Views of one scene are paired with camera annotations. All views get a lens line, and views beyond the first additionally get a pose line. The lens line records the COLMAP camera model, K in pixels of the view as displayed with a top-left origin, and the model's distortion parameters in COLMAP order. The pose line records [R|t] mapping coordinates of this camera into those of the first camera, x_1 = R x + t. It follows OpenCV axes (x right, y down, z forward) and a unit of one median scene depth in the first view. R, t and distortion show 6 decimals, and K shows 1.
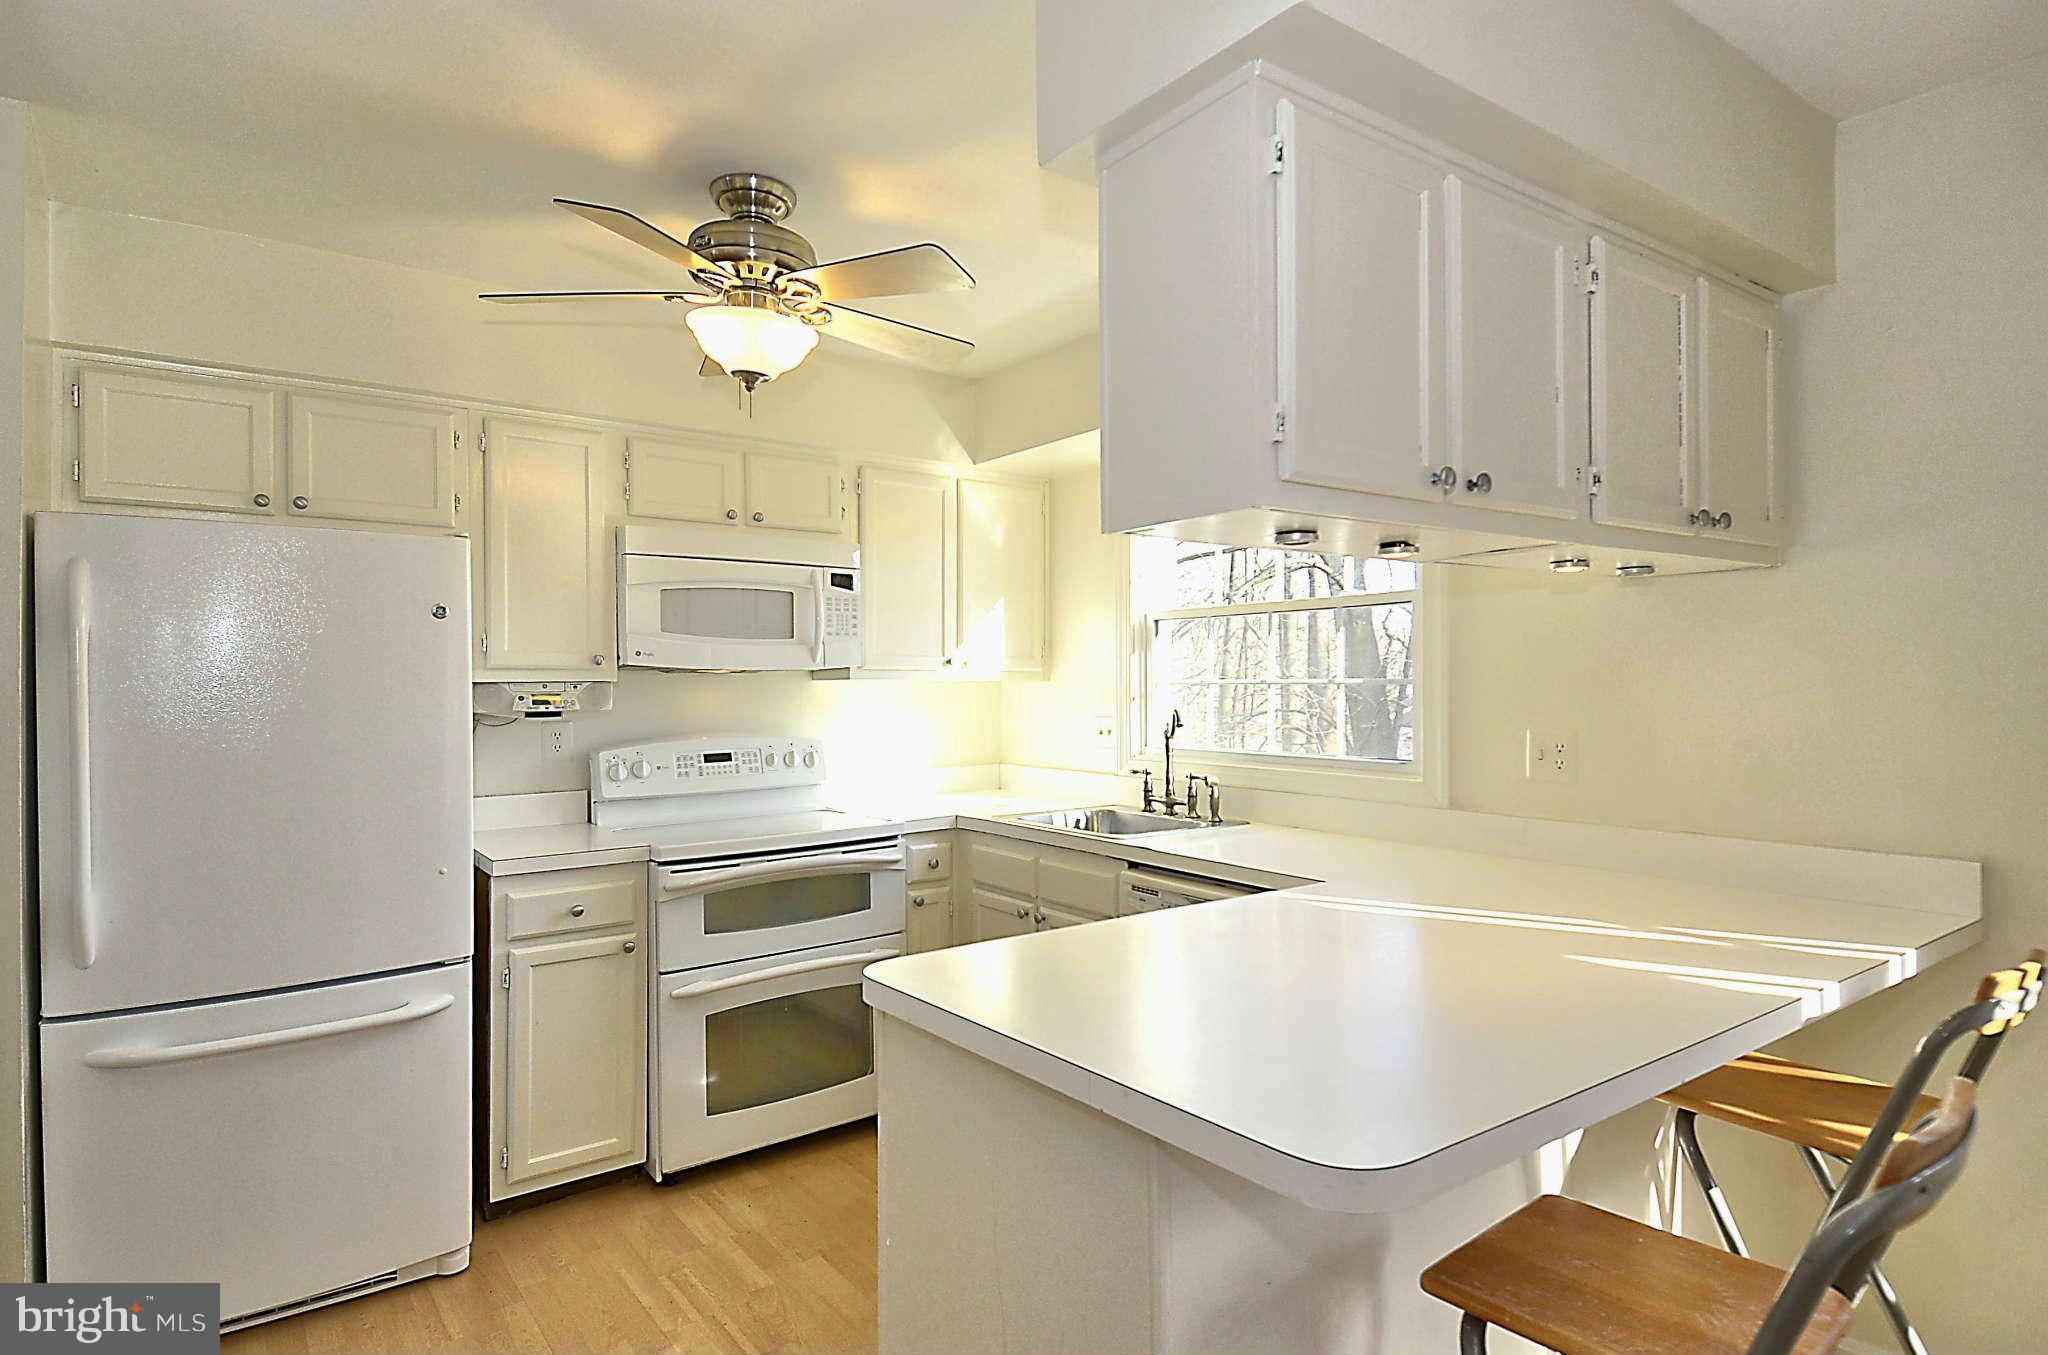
lens RADIAL K [[1118.6, 0, 1026.3], [0, 1118.6, 687.3], [0, 0, 1]] dist [0.100080, -0.072798]
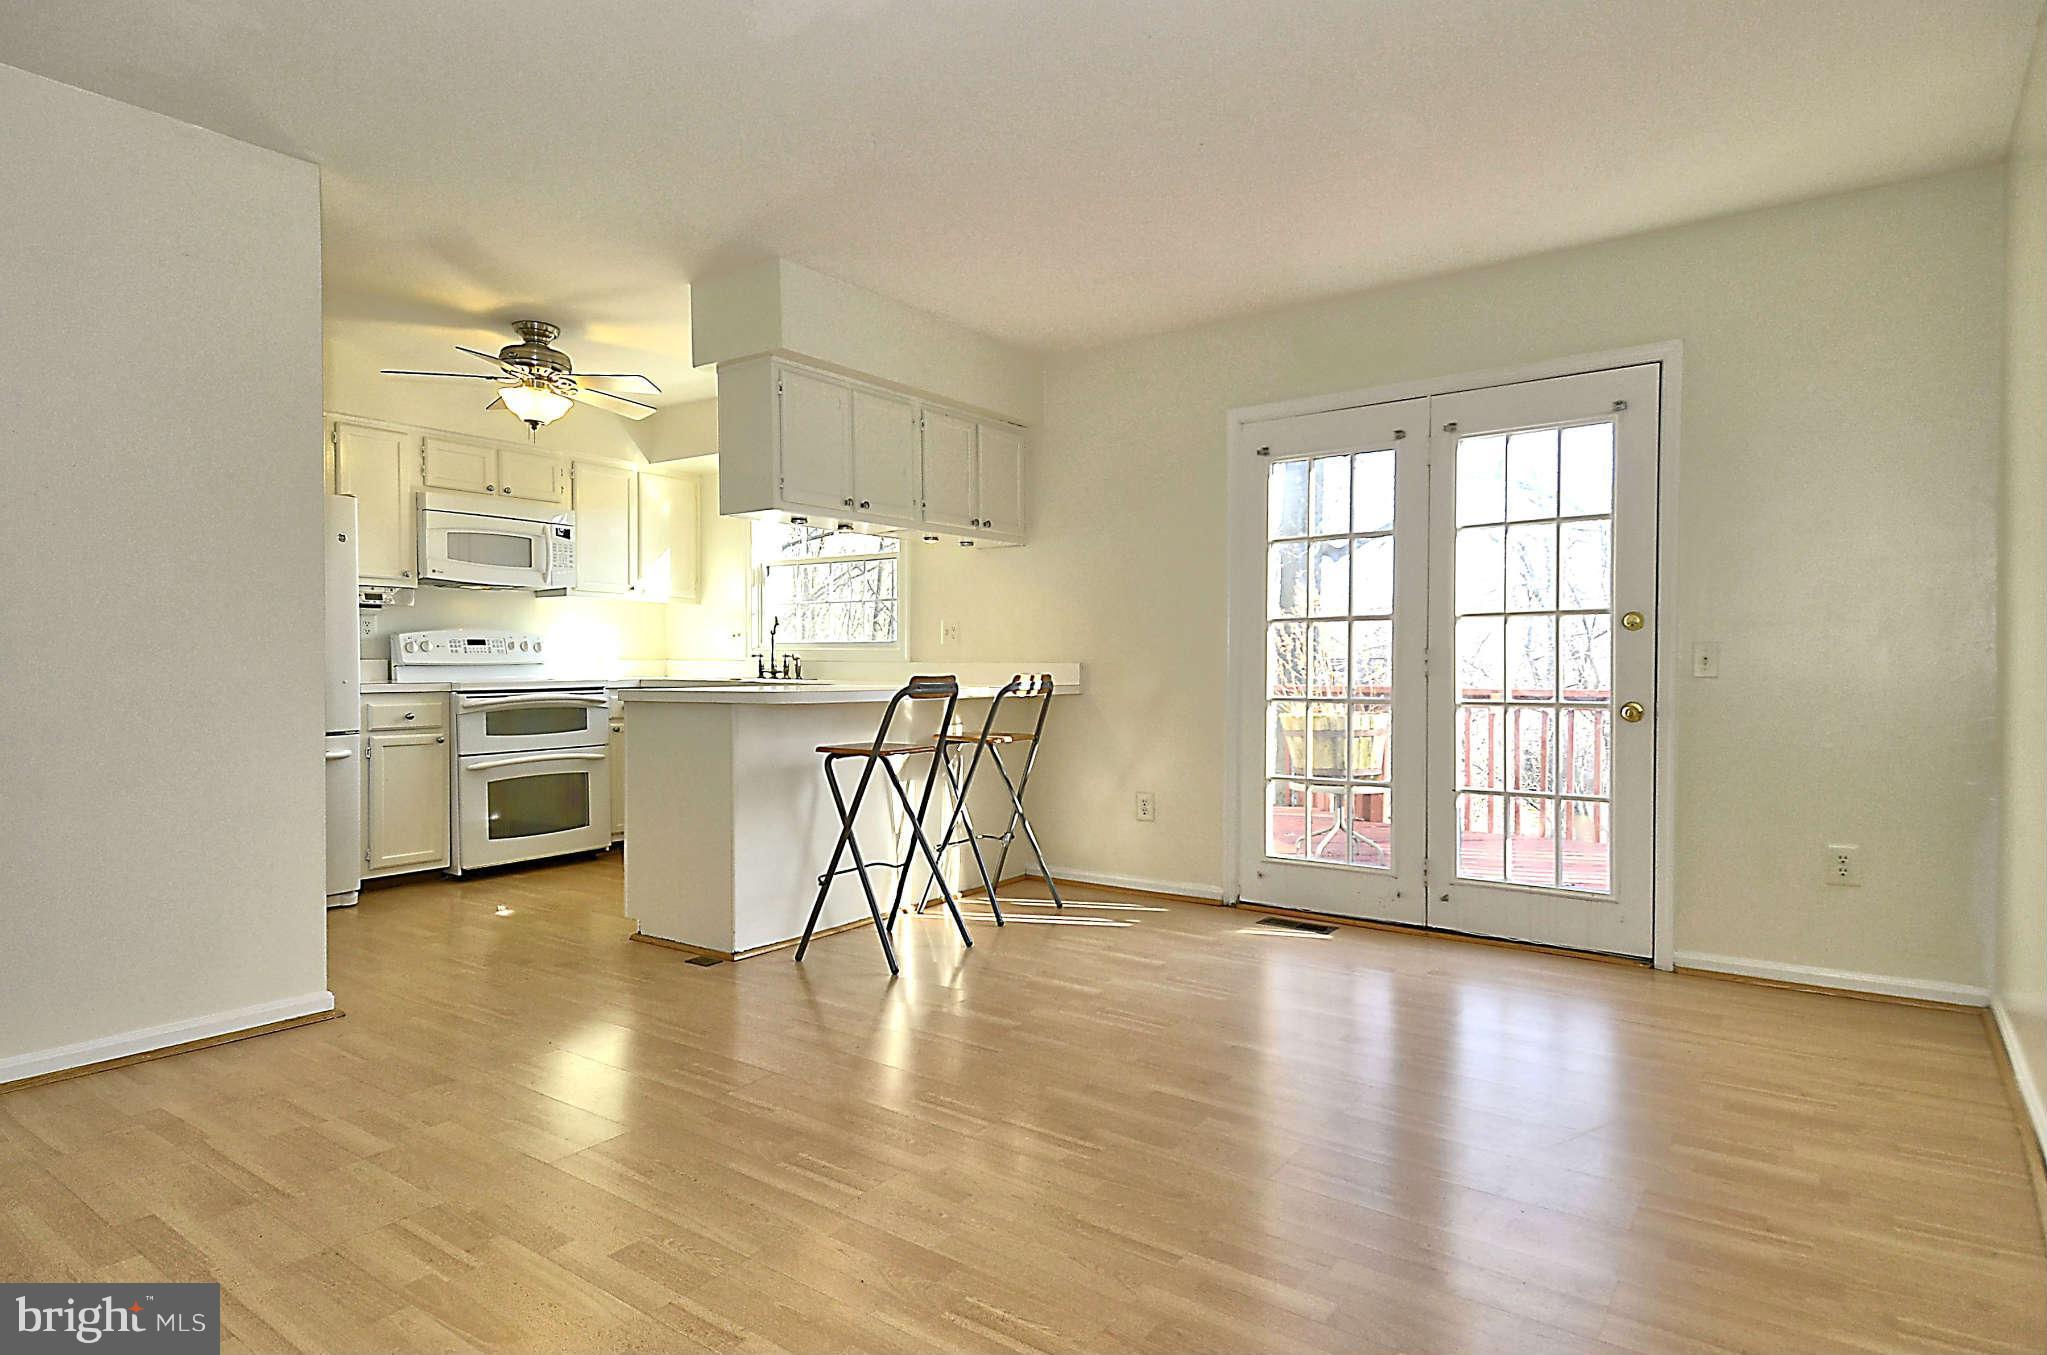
lens RADIAL K [[1118.1, 0, 1025.8], [0, 1118.1, 687.3], [0, 0, 1]] dist [0.100080, -0.072798]
pose [[0.955816, 0.003178, 0.293949, -0.009984], [-0.008741, 0.999807, 0.017613, 0.100804], [-0.293836, -0.019404, 0.955659, -0.829952]]
